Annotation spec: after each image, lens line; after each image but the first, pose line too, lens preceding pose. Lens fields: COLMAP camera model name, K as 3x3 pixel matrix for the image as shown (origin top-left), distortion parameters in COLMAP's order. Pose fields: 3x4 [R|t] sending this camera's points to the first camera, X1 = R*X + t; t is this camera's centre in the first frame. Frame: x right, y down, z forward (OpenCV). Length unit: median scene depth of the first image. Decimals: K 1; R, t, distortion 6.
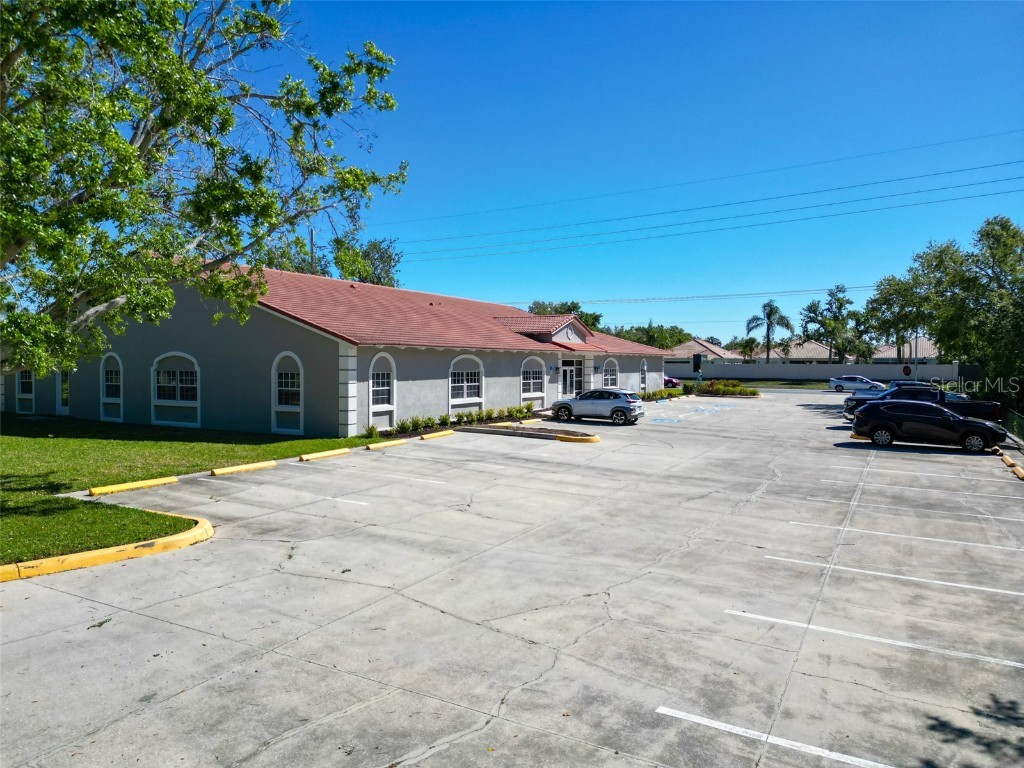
lens RADIAL K [[714.0, 0, 510.0], [0, 714.0, 381.0], [0, 0, 1]] dist [0.090283, -0.096564]
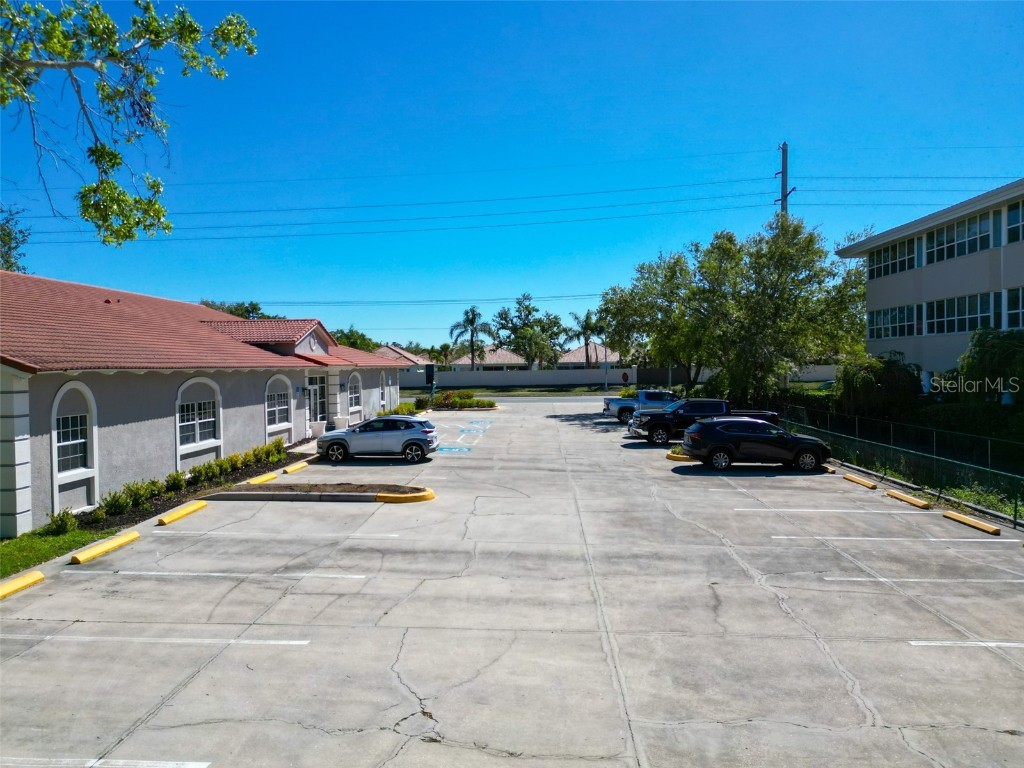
lens RADIAL K [[732.9, 0, 511.2], [0, 732.9, 373.5], [0, 0, 1]] dist [0.134791, -0.163082]
pose [[0.898299, -0.022918, 0.438787, -0.087004], [0.030733, 0.999470, -0.010716, -0.020049], [-0.438309, 0.023111, 0.898527, 0.194630]]
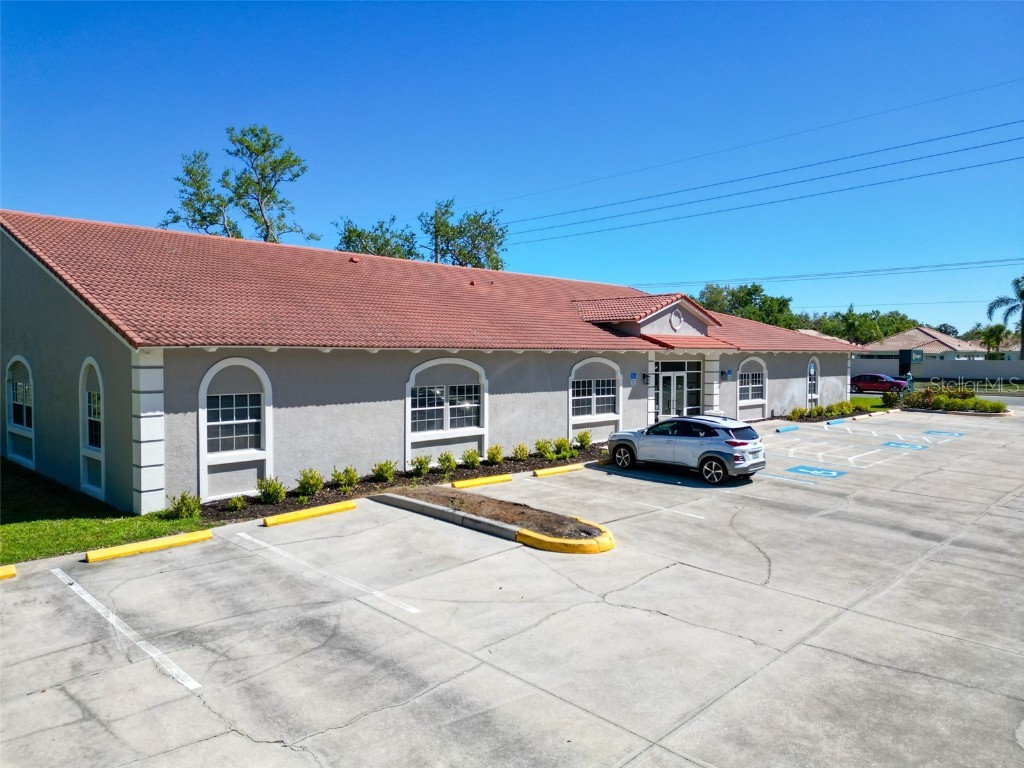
lens RADIAL K [[714.0, 0, 510.0], [0, 714.0, 381.0], [0, 0, 1]] dist [0.090283, -0.096564]
pose [[0.964079, 0.010081, -0.265423, 0.125705], [-0.006843, 0.999890, 0.013123, -0.021640], [0.265527, -0.010836, 0.964043, 0.351491]]
